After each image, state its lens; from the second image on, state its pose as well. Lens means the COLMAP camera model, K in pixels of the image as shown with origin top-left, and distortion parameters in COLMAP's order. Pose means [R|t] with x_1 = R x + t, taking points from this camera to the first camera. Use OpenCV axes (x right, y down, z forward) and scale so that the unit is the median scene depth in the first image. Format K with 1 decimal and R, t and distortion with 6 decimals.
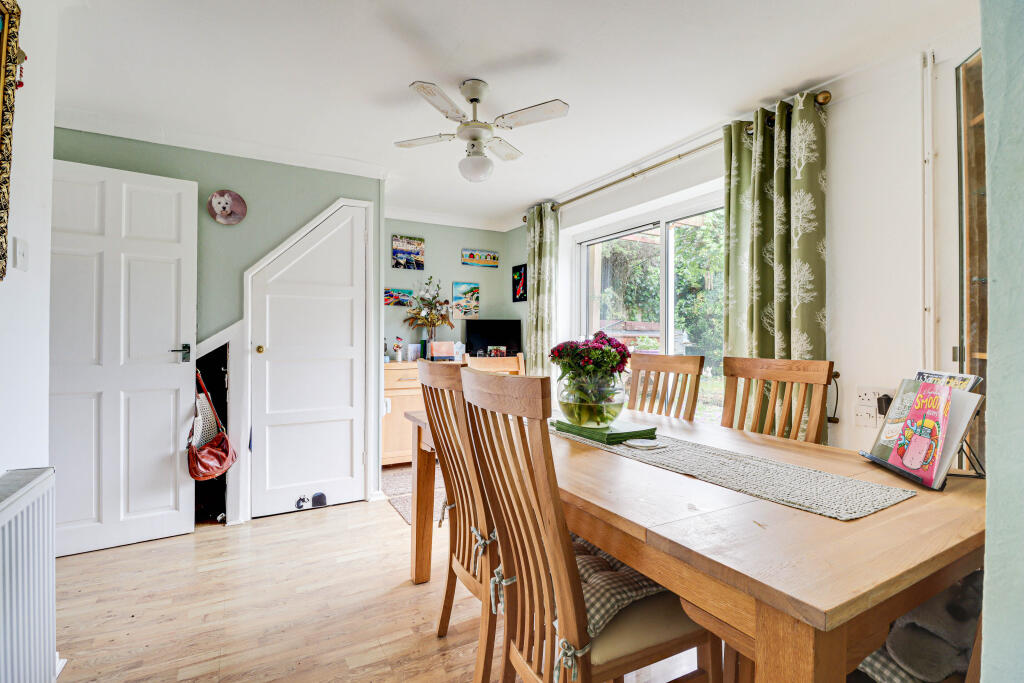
lens RADIAL K [[477.0, 0, 508.6], [0, 477.0, 337.1], [0, 0, 1]] dist [-0.000707, -0.010355]
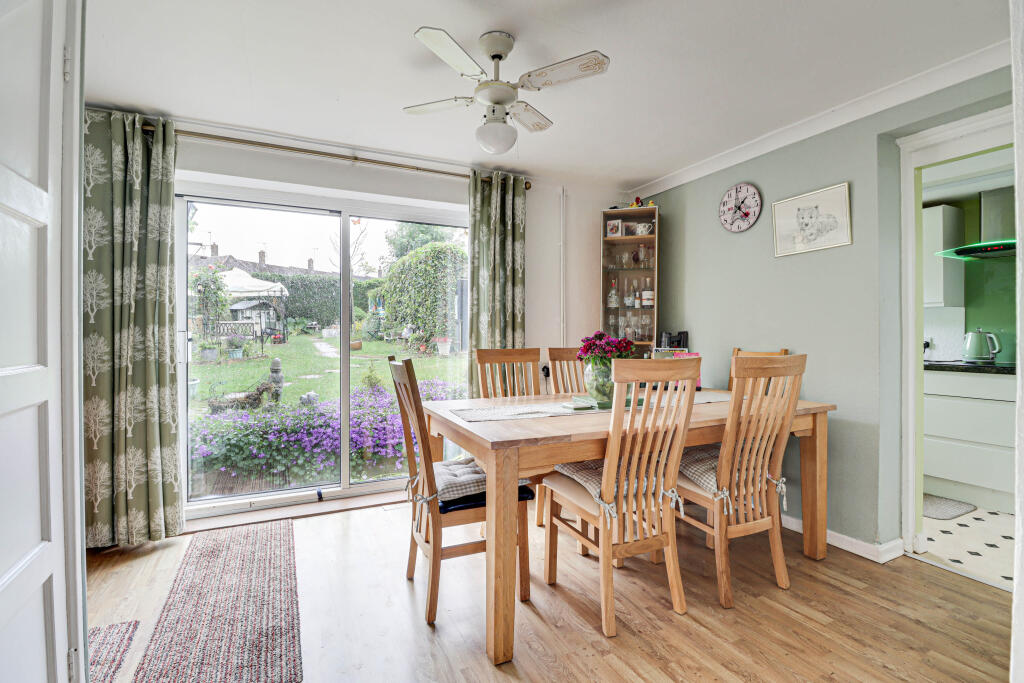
lens RADIAL K [[477.0, 0, 508.6], [0, 477.0, 337.1], [0, 0, 1]] dist [-0.000707, -0.010355]
pose [[0.070779, -0.006522, 0.997471, -0.834920], [-0.002533, 0.999974, 0.006718, -0.002885], [-0.997489, -0.003002, 0.070761, 0.832747]]
